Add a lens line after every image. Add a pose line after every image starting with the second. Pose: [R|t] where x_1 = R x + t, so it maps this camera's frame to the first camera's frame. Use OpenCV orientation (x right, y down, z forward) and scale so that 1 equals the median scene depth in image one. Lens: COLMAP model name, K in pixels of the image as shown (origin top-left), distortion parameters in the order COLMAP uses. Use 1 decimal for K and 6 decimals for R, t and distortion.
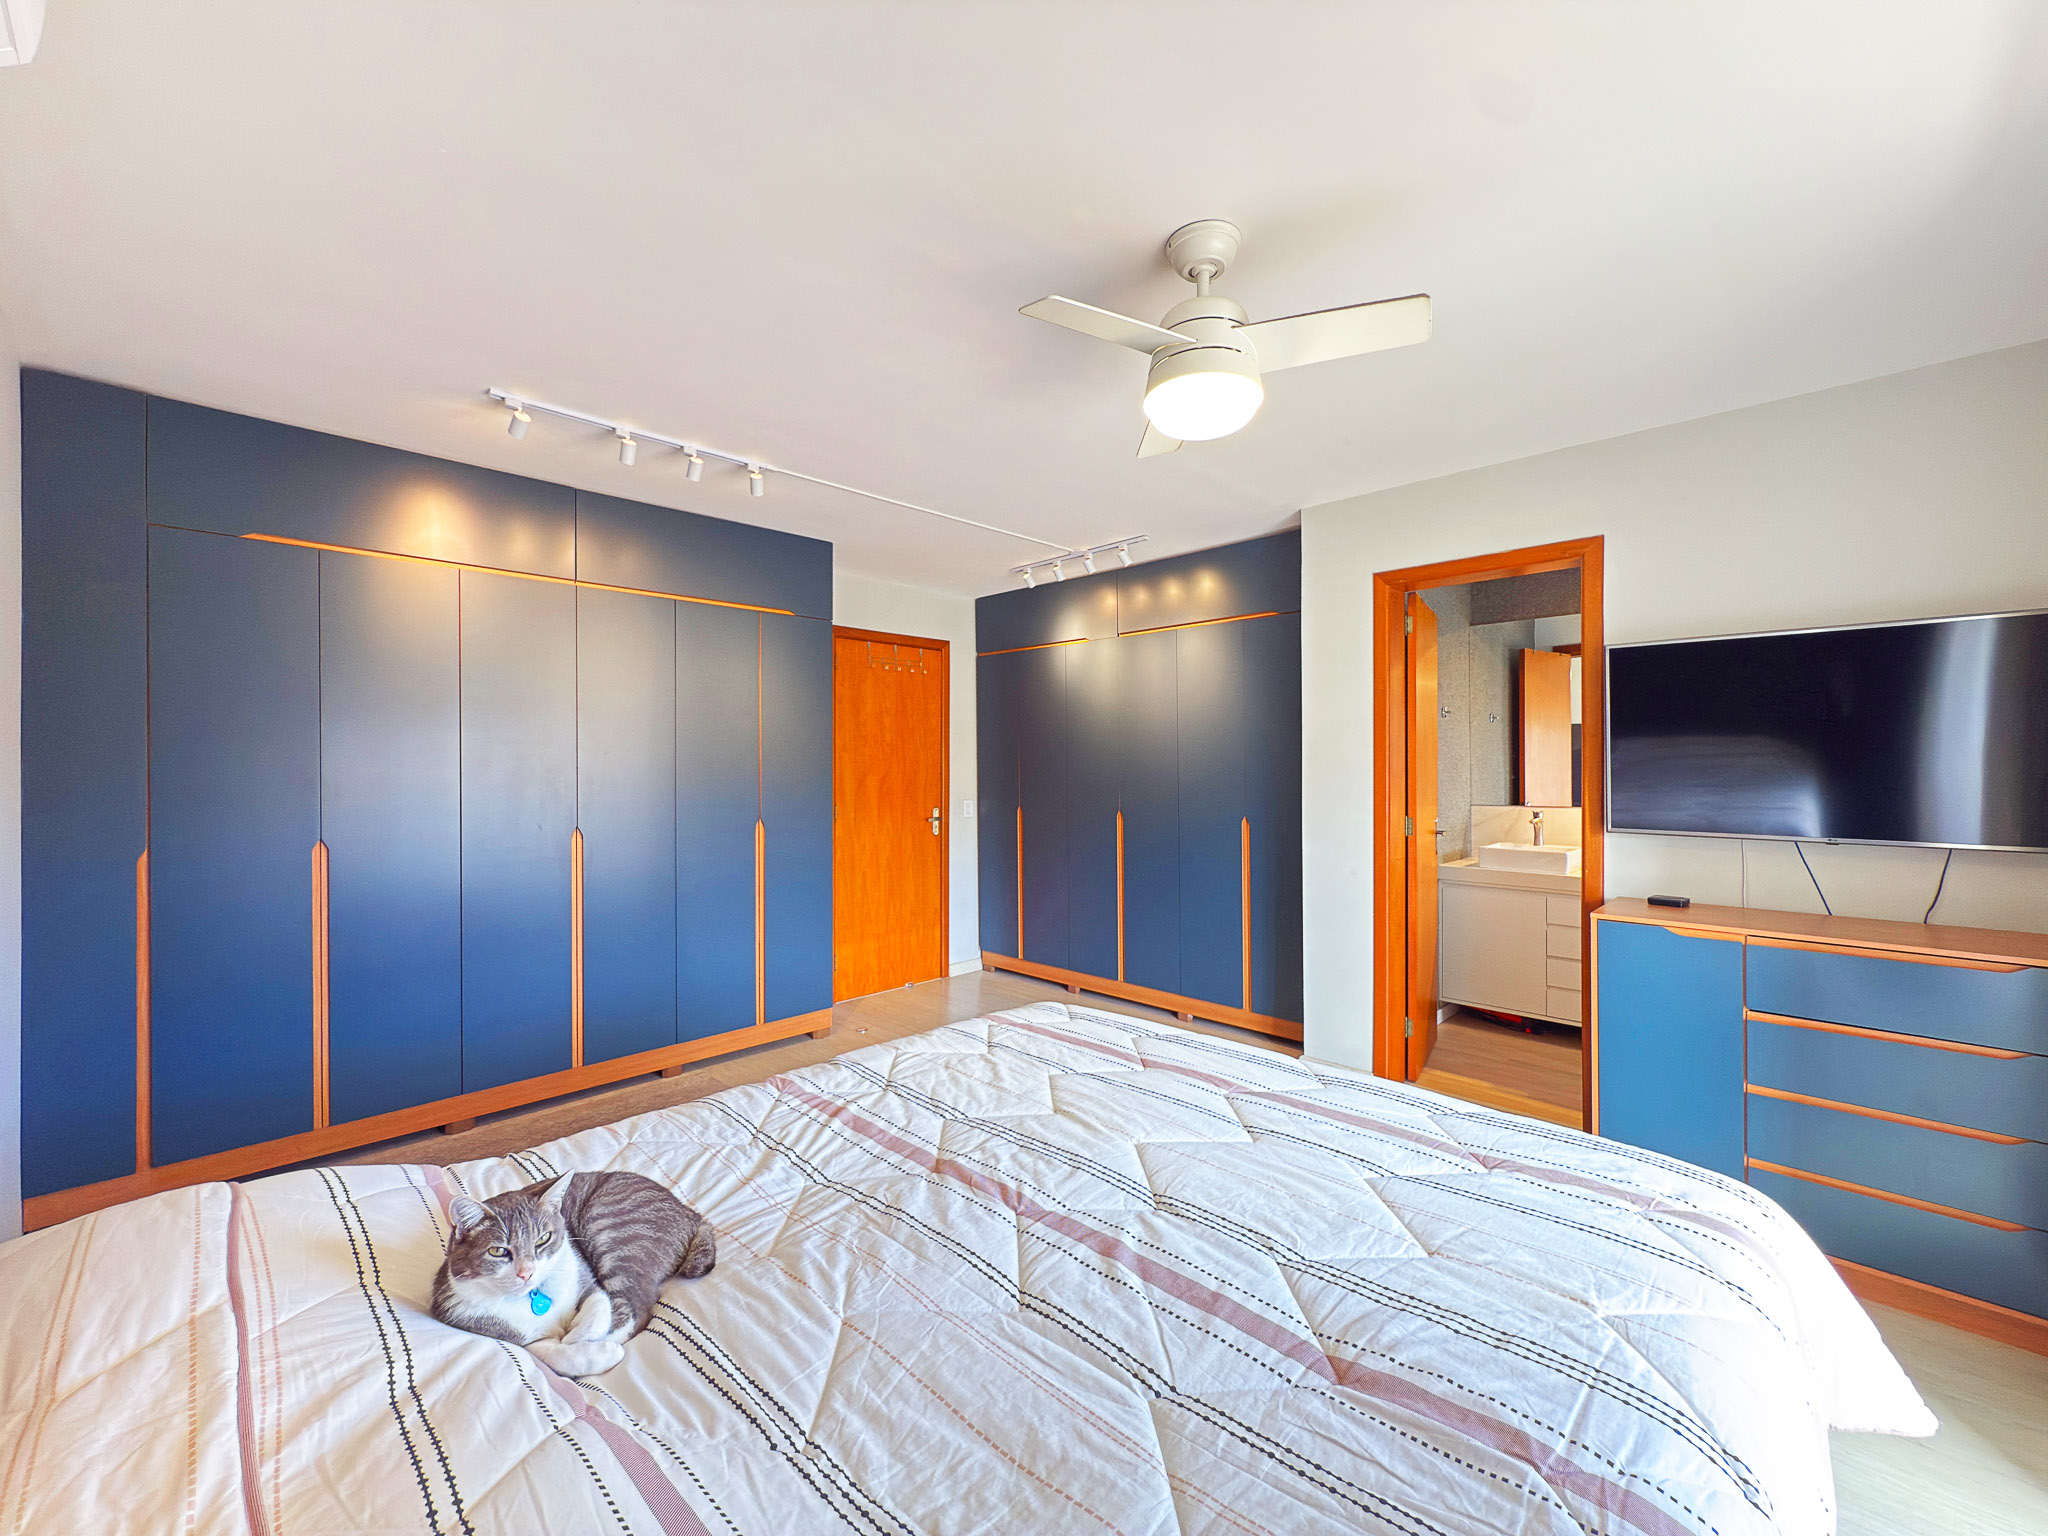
lens RADIAL K [[821.4, 0, 1020.9], [0, 821.4, 765.8], [0, 0, 1]] dist [0.001375, 0.000480]
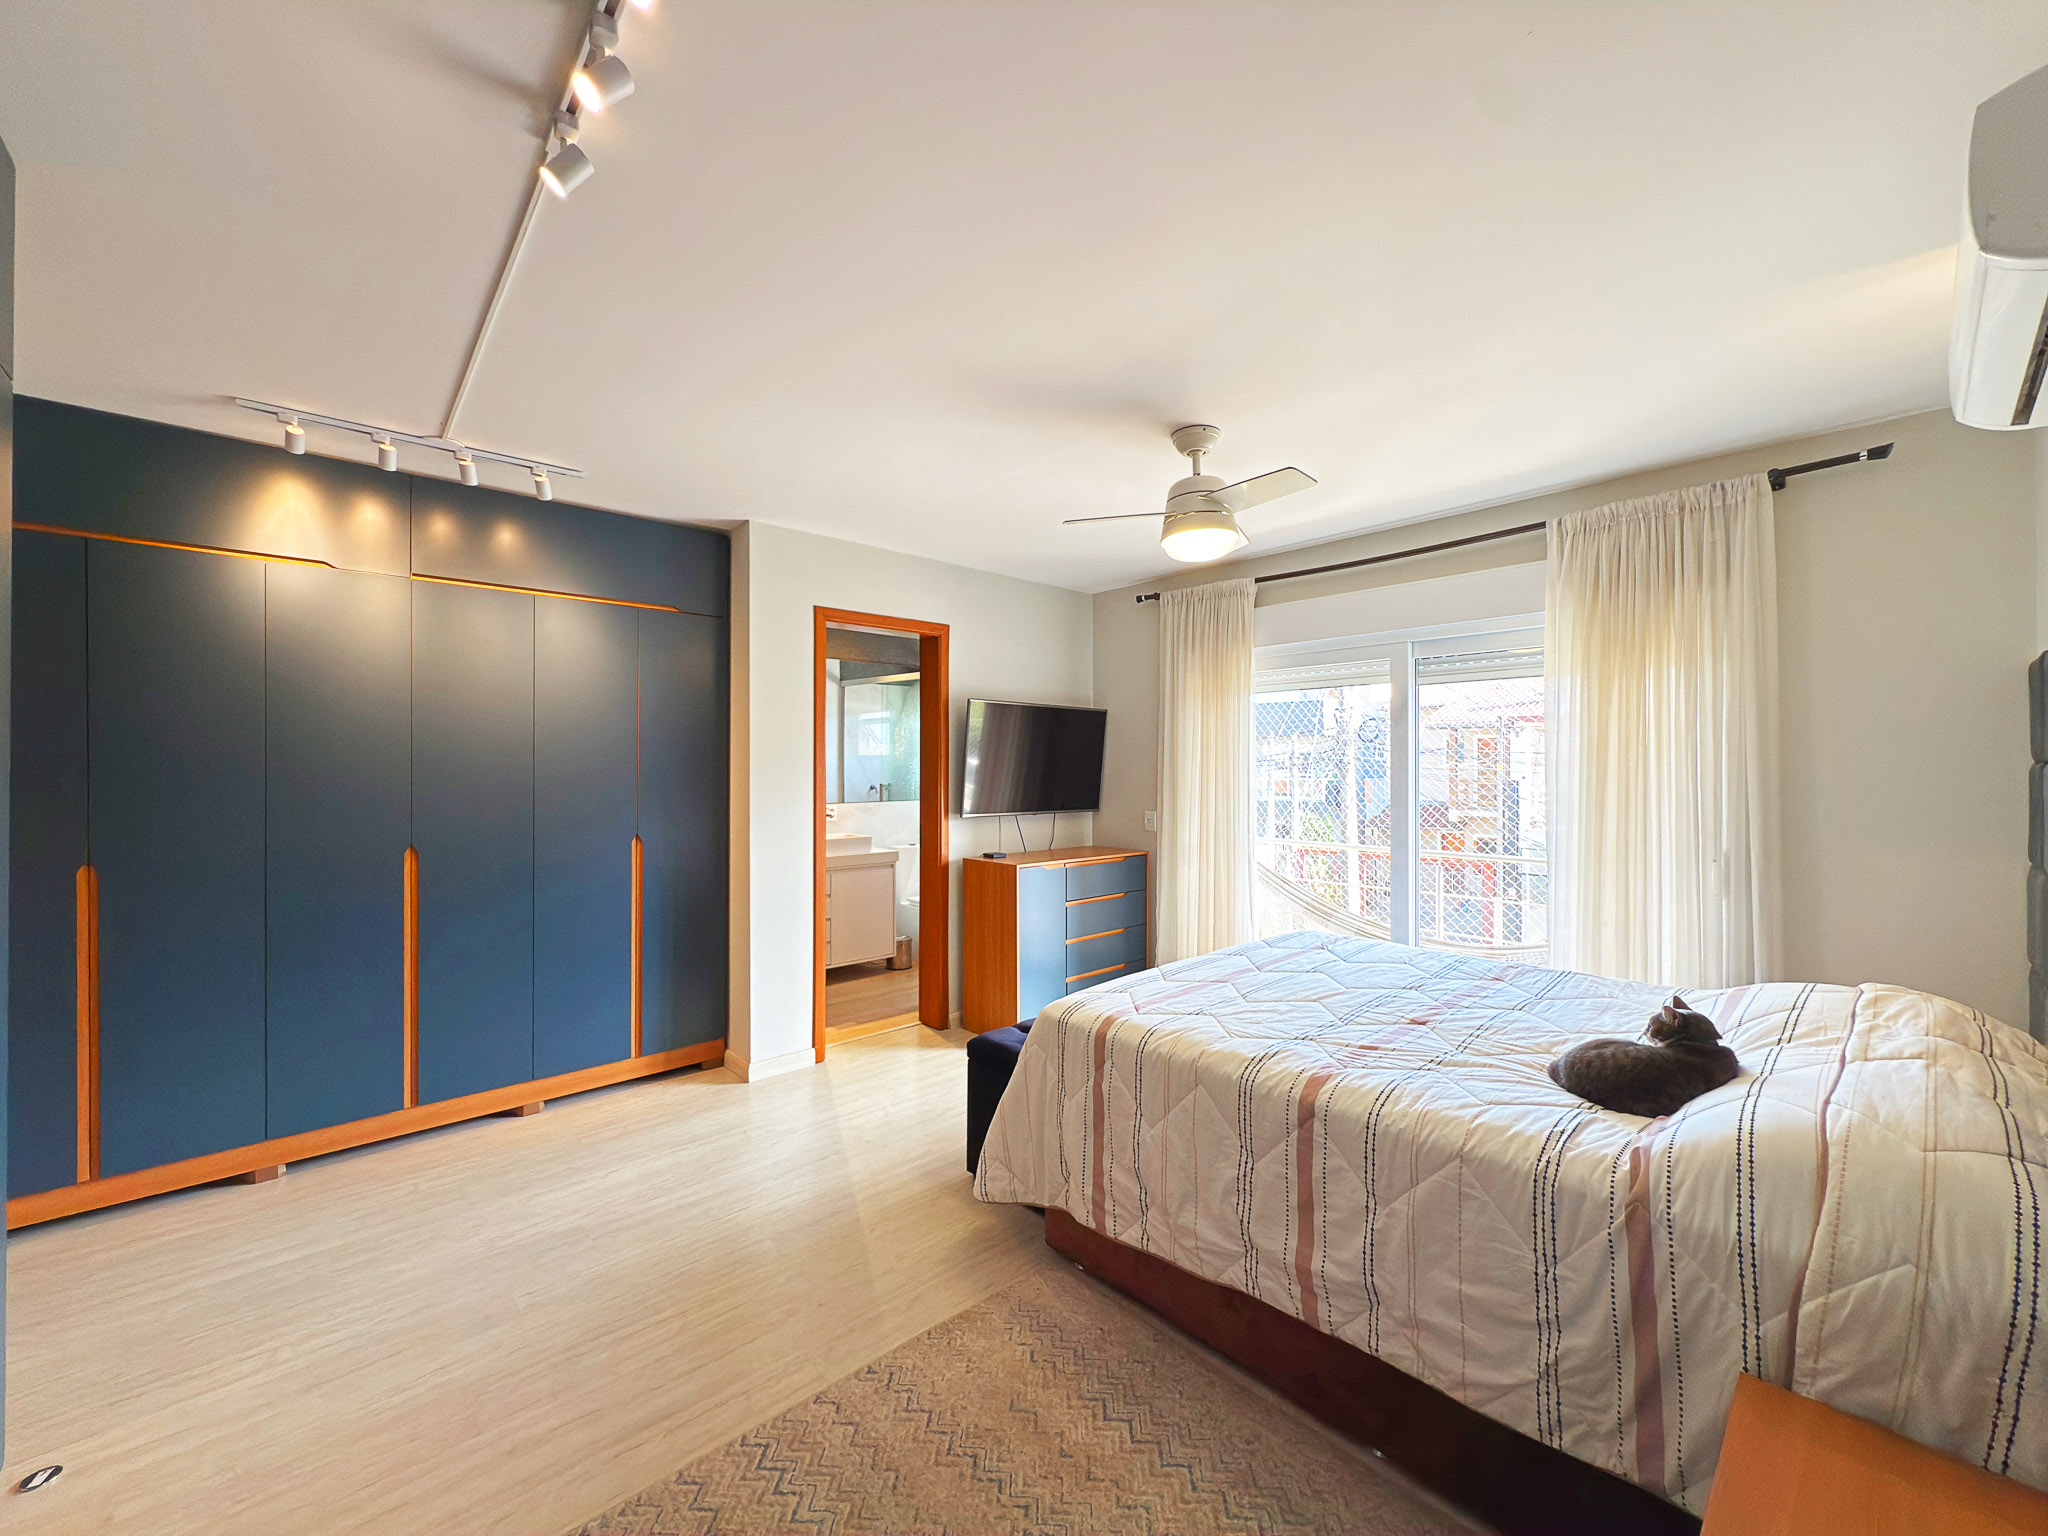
lens RADIAL K [[821.4, 0, 1028.9], [0, 821.4, 771.3], [0, 0, 1]] dist [0.001375, 0.000480]
pose [[0.049935, -0.002513, 0.998749, -1.053279], [-0.002862, 0.999992, 0.002660, -0.016208], [-0.998748, -0.002991, 0.049928, 0.994728]]
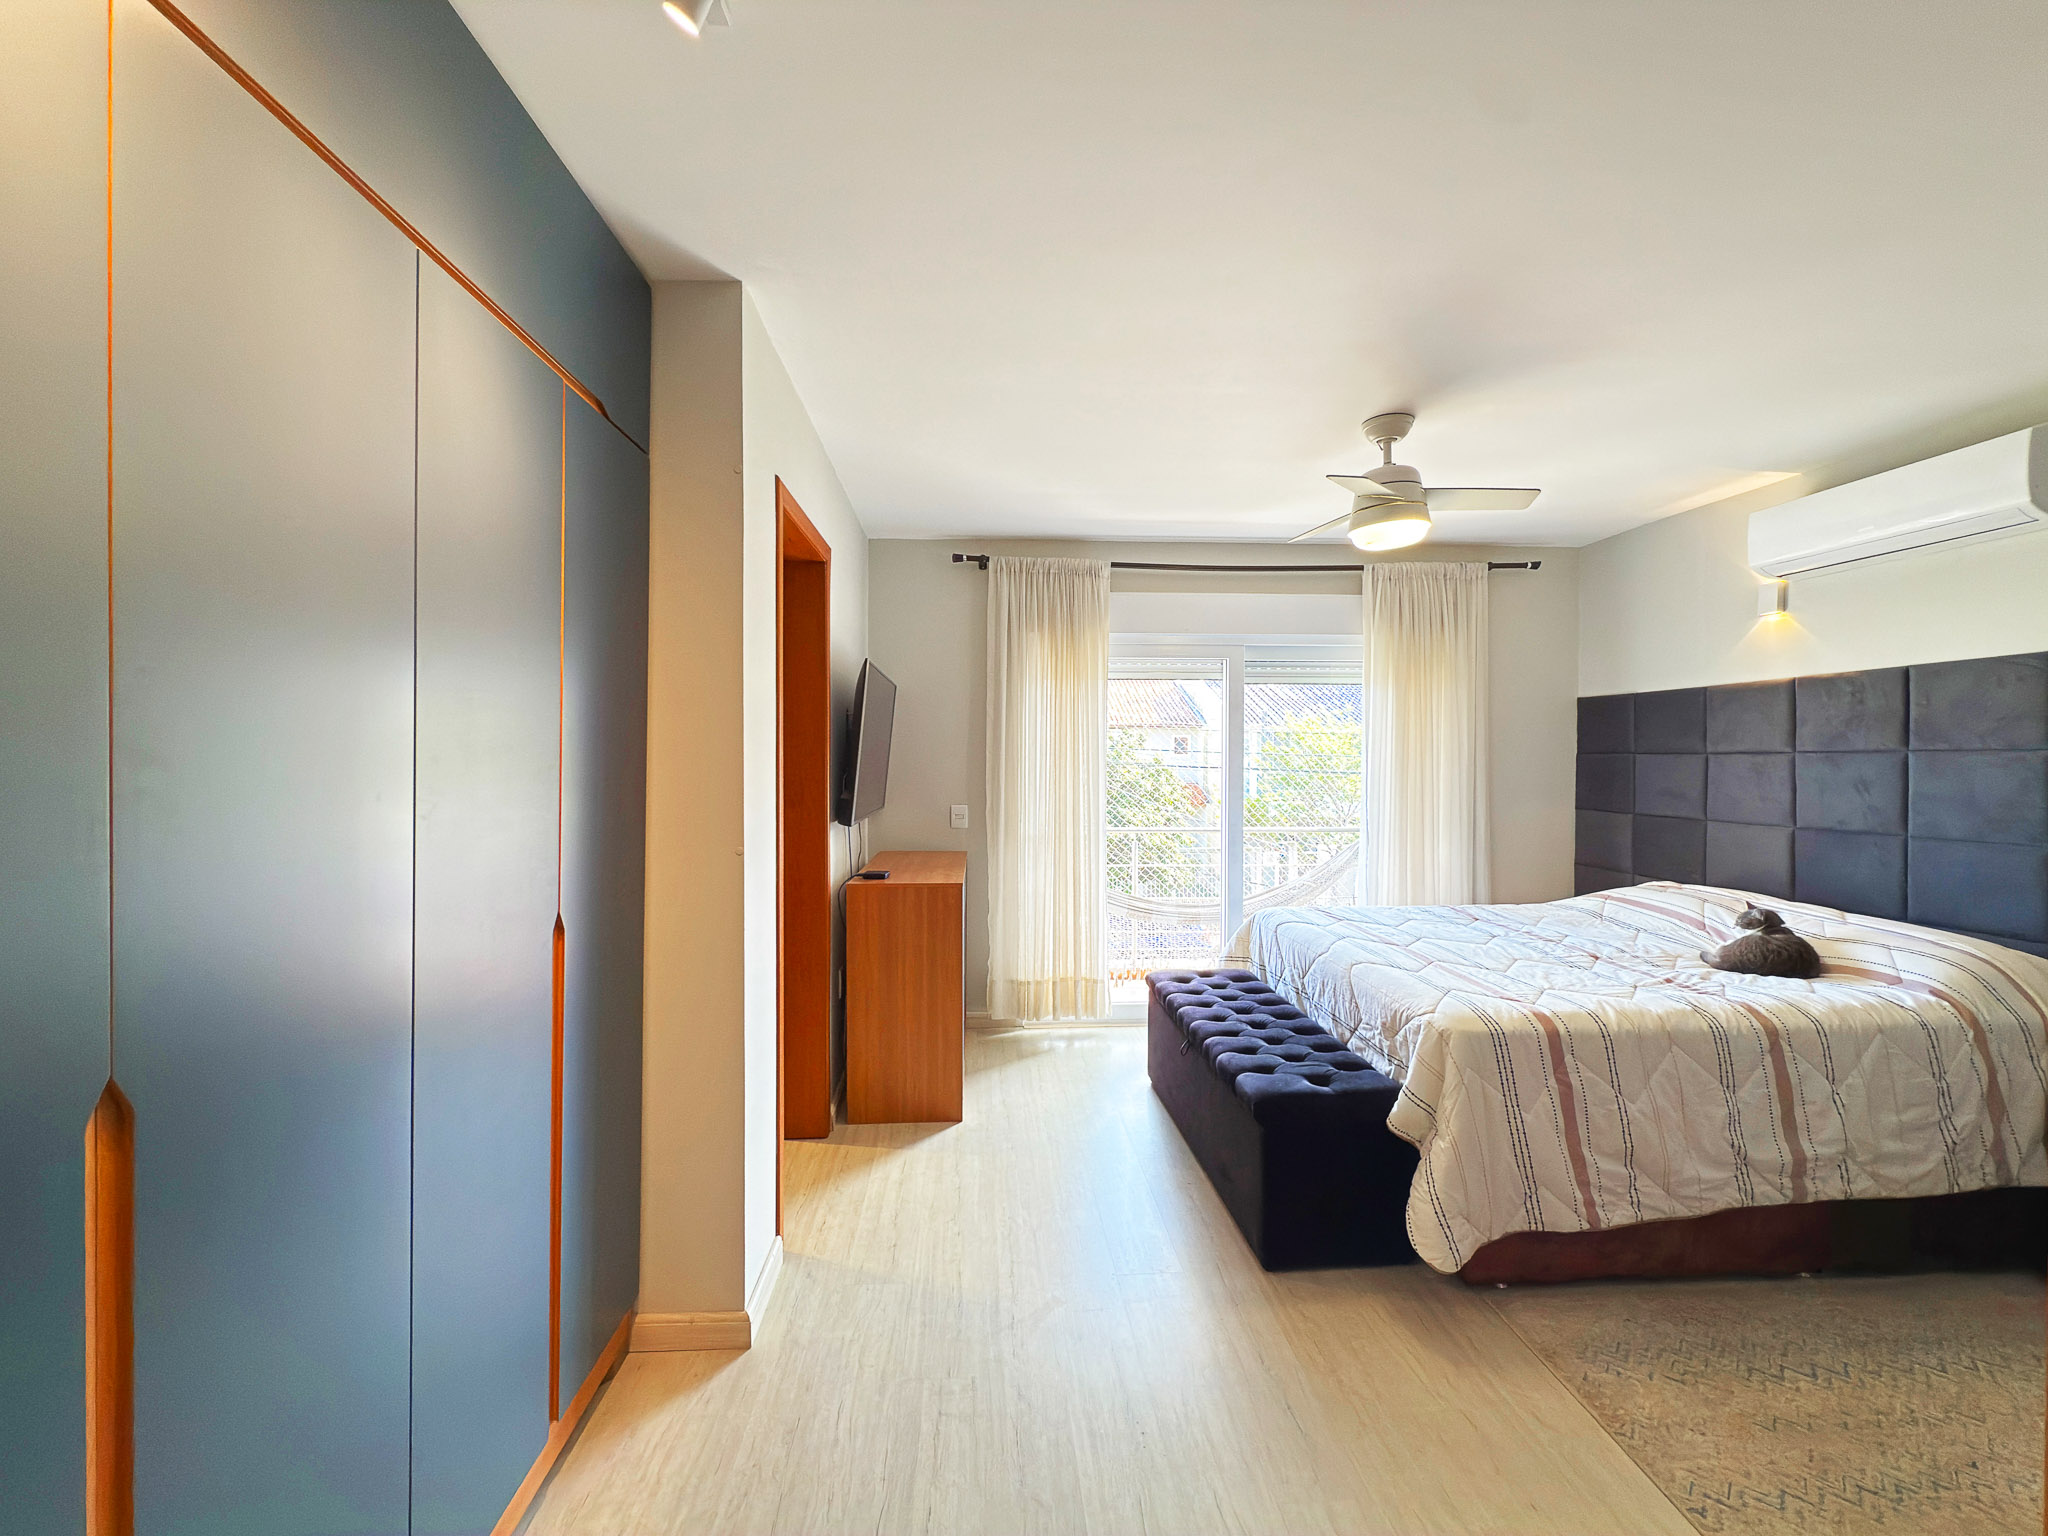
lens RADIAL K [[821.4, 0, 1027.9], [0, 821.4, 770.5], [0, 0, 1]] dist [0.001375, 0.000480]
pose [[-0.743234, -0.012166, 0.668921, -0.238829], [-0.001626, 0.999865, 0.016379, -0.016938], [-0.669029, 0.011086, -0.743153, 2.084772]]
